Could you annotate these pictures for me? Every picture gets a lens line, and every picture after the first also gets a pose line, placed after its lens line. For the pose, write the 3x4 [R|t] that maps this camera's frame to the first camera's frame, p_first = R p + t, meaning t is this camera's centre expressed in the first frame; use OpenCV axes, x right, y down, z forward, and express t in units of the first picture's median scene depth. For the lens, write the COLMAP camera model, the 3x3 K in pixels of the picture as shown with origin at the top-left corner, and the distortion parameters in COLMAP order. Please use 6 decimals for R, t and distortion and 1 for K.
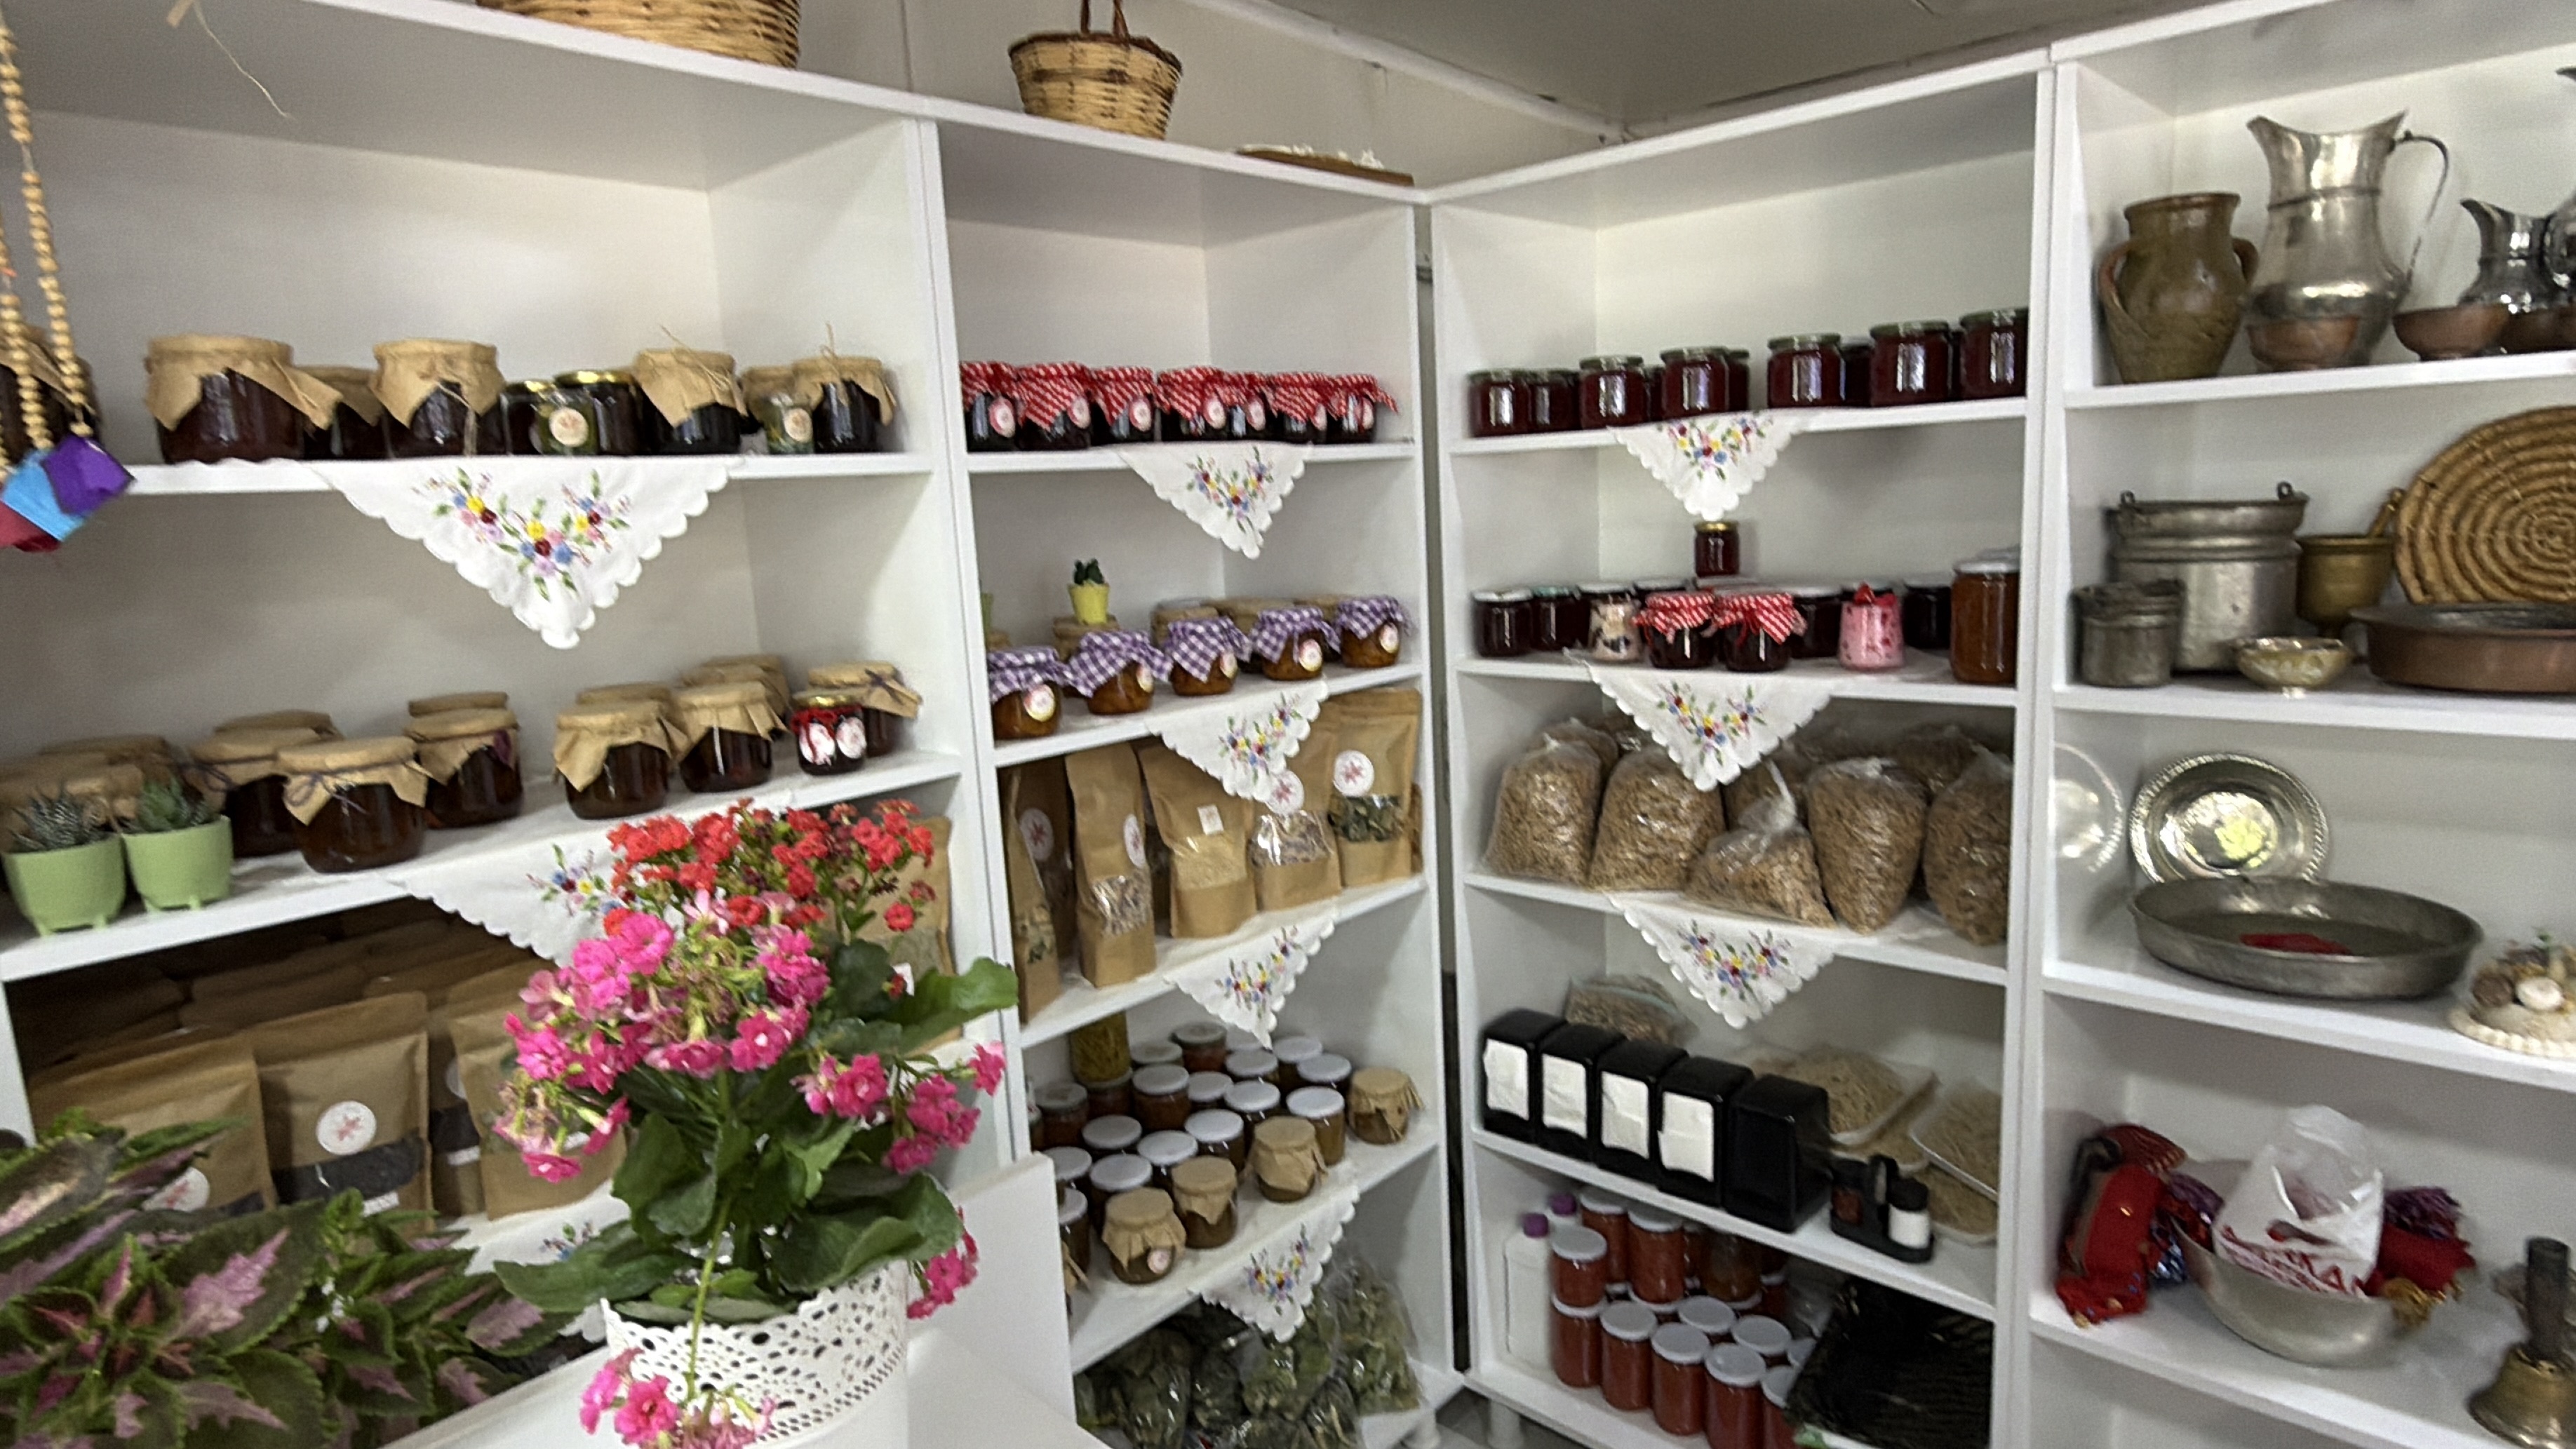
lens RADIAL K [[1398.8, 0, 1288.0], [0, 1398.8, 724.5], [0, 0, 1]] dist [0.002217, 0.000107]
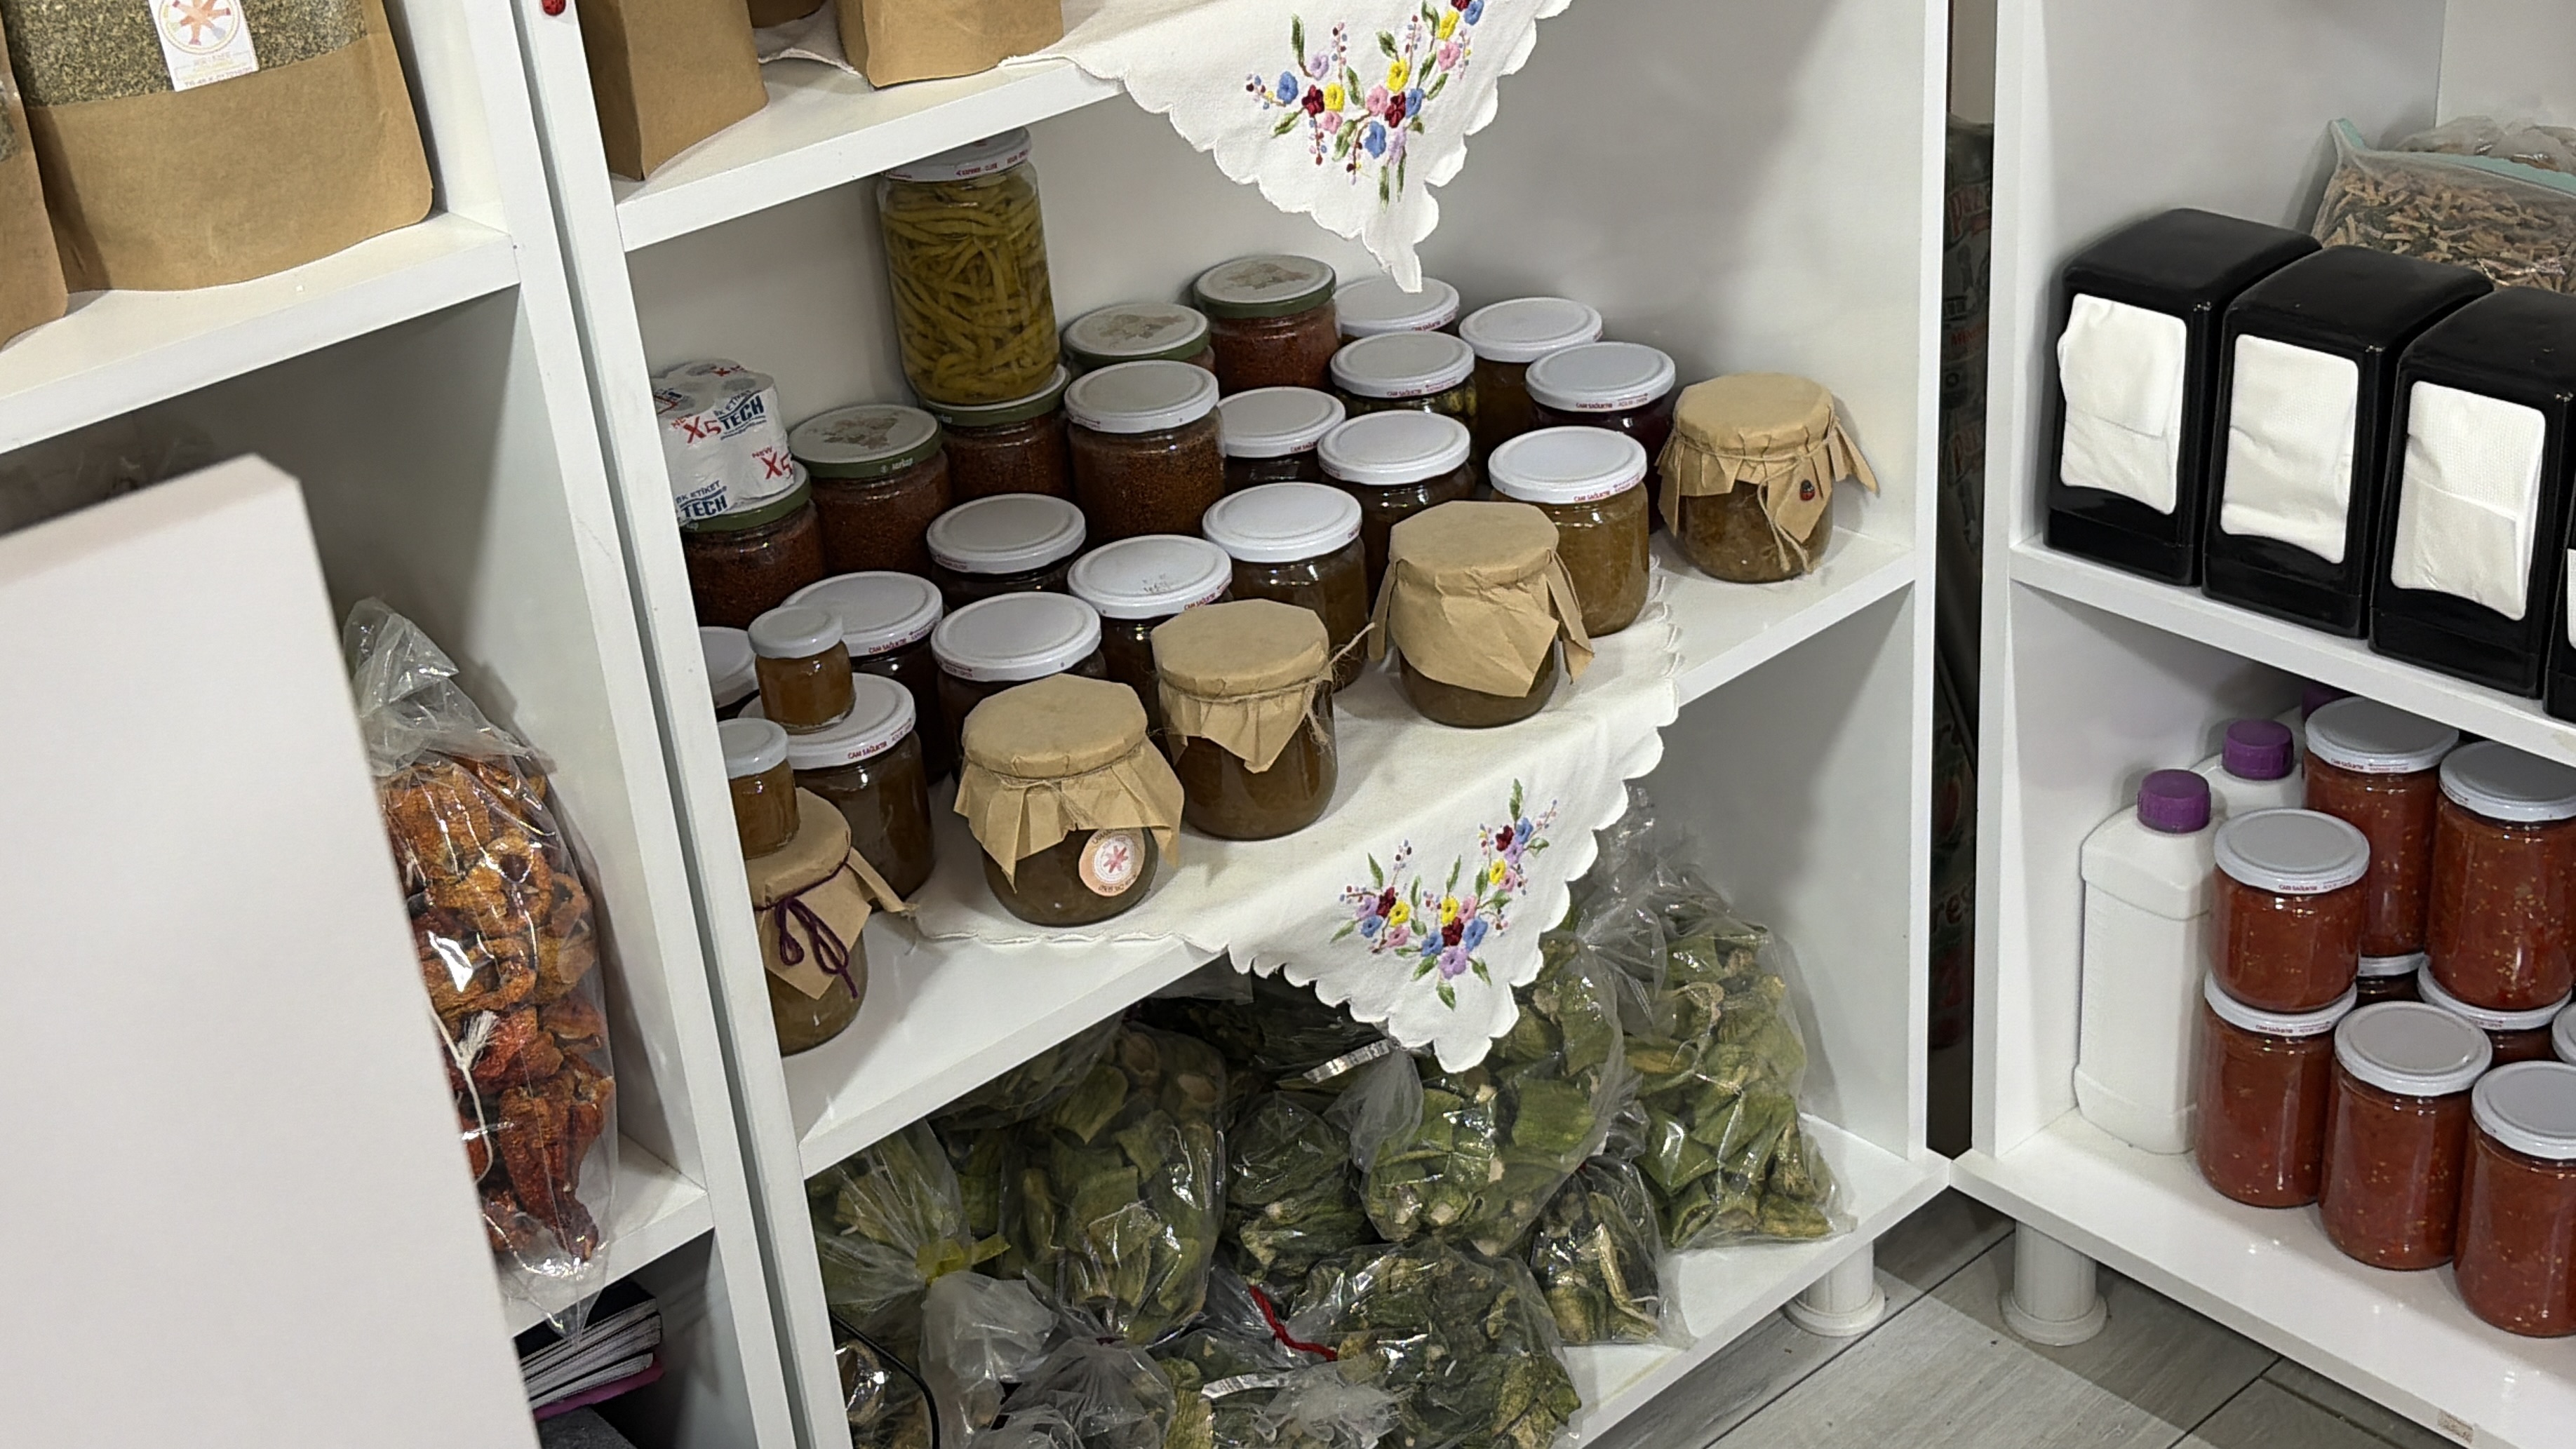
lens RADIAL K [[3272.8, 0, 1288.0], [0, 3272.8, 724.5], [0, 0, 1]] dist [0.243022, -1.032022]
pose [[0.995527, 0.020426, -0.092242, 0.027888], [0.009855, 0.948571, 0.316412, 0.067689], [0.093961, -0.315906, 0.944126, 0.179972]]
